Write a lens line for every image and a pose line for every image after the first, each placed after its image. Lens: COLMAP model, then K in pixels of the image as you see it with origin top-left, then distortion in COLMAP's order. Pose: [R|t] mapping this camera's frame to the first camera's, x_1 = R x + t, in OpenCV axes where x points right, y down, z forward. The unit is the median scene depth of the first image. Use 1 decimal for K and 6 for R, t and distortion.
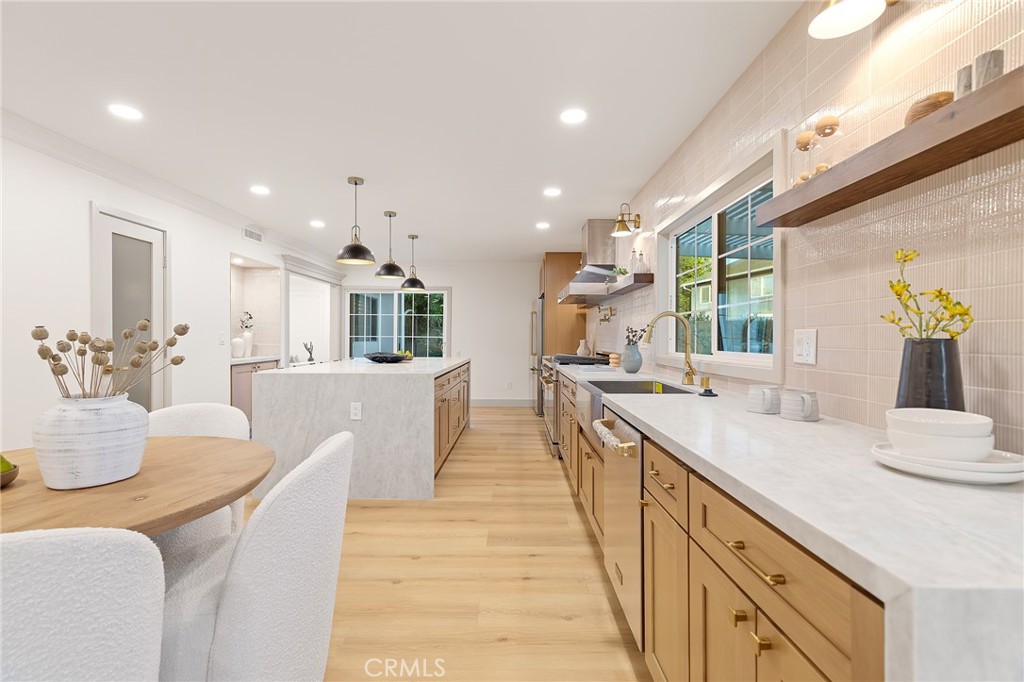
lens RADIAL K [[456.6, 0, 510.5], [0, 456.6, 340.5], [0, 0, 1]] dist [0.002378, 0.000126]
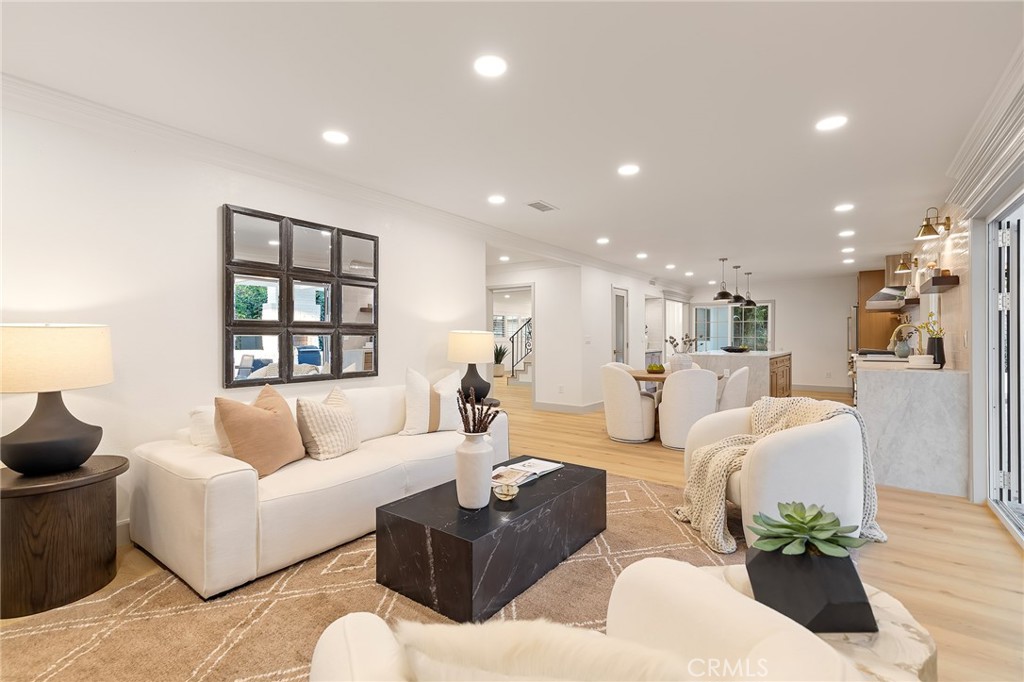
lens RADIAL K [[456.6, 0, 505.1], [0, 456.6, 341.5], [0, 0, 1]] dist [0.002378, 0.000126]
pose [[0.797177, -0.002861, -0.603738, 0.066818], [0.004309, 0.999990, 0.000952, 0.001825], [0.603730, -0.003361, 0.797182, -0.744114]]
